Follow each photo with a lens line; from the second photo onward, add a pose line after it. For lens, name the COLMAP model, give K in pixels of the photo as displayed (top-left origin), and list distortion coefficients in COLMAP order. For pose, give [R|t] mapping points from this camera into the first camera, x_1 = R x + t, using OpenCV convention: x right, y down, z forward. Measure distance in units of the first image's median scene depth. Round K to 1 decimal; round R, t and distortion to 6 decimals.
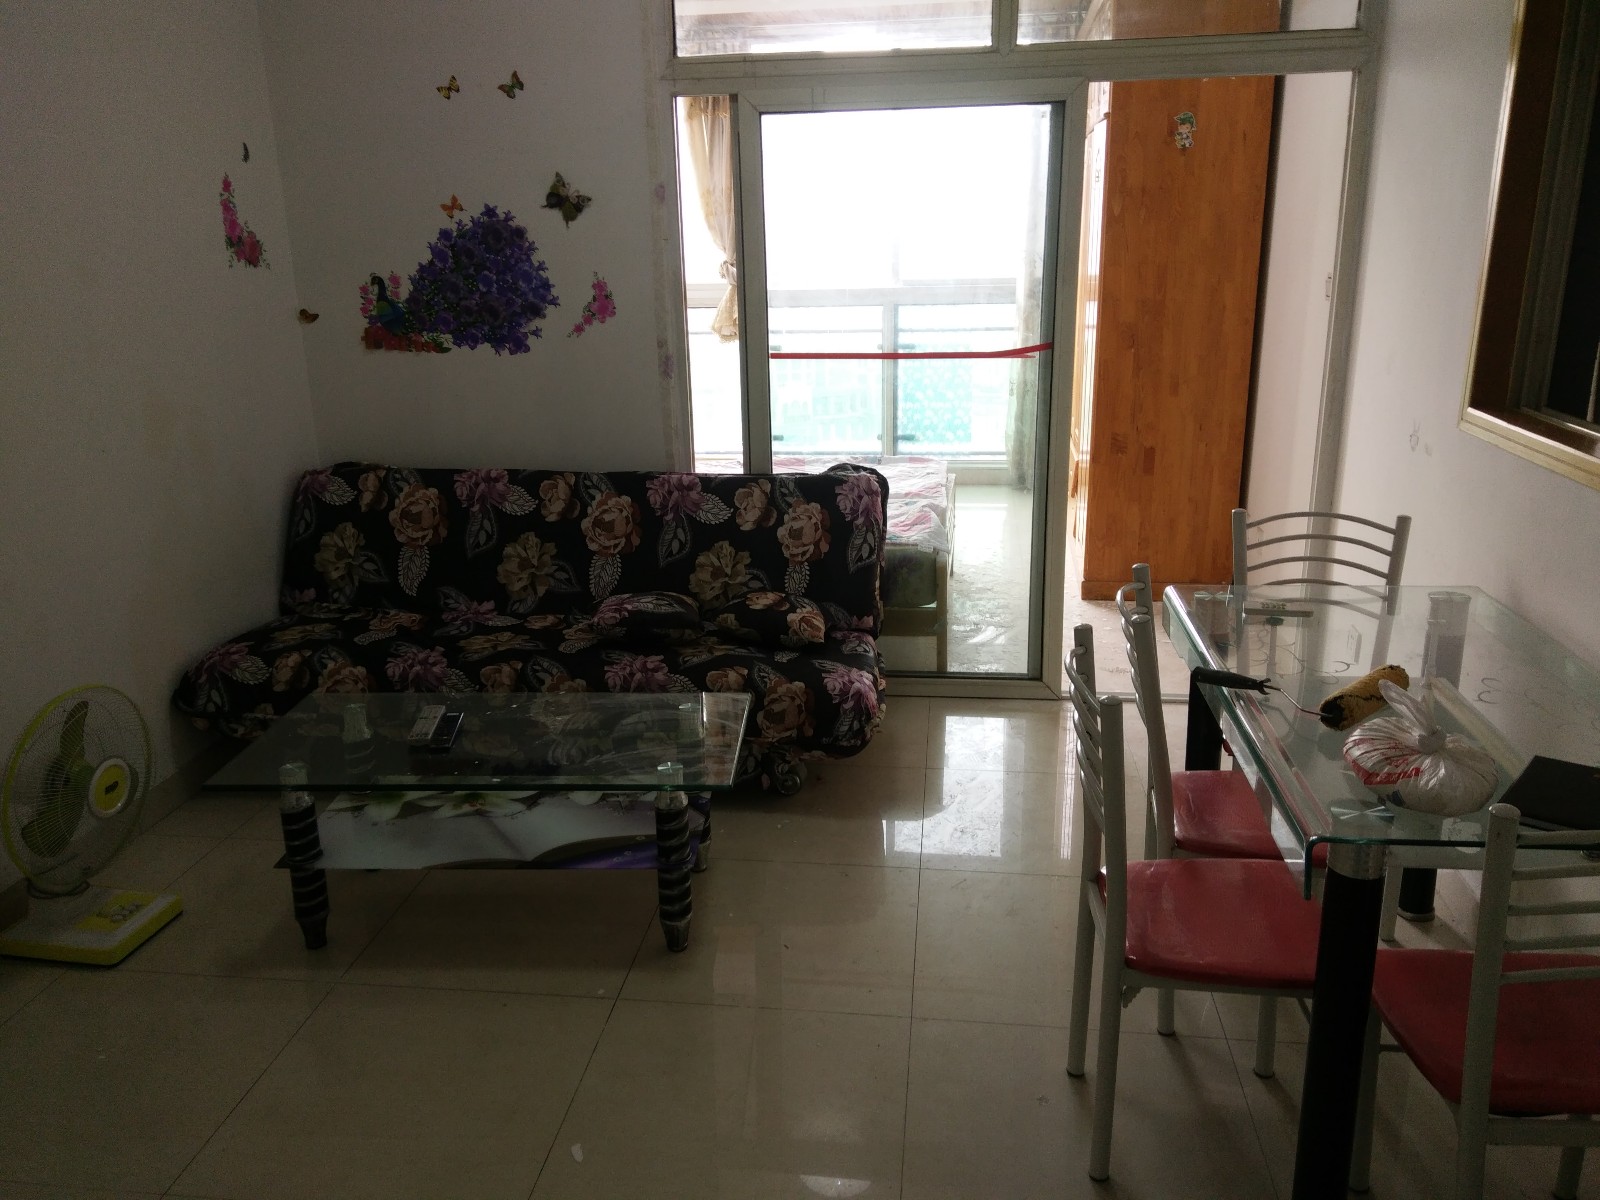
lens RADIAL K [[1251.0, 0, 800.0], [0, 1251.0, 600.0], [0, 0, 1]] dist [0.050058, -0.051221]
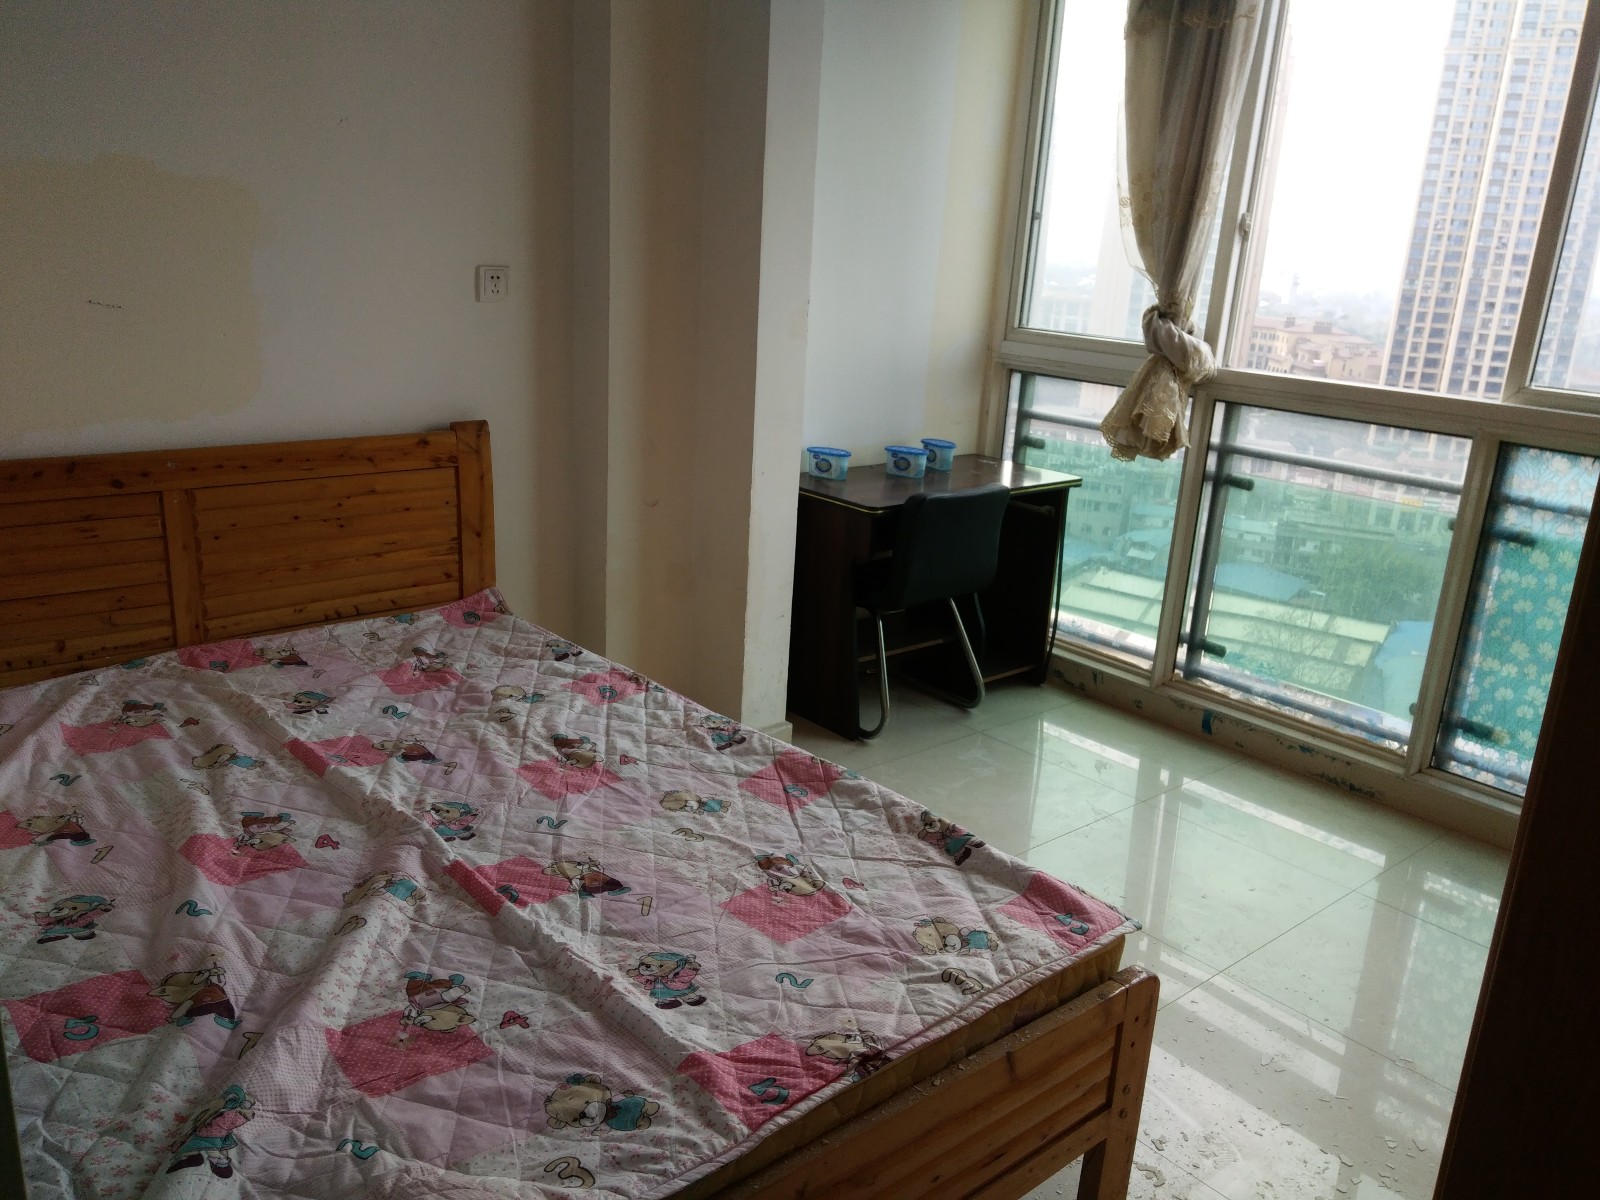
lens RADIAL K [[1251.0, 0, 800.0], [0, 1251.0, 600.0], [0, 0, 1]] dist [0.050058, -0.051221]
pose [[0.744728, 0.249361, -0.619031, 0.287071], [-0.260029, 0.962686, 0.074965, -0.238096], [0.614626, 0.105137, 0.781781, 0.794904]]
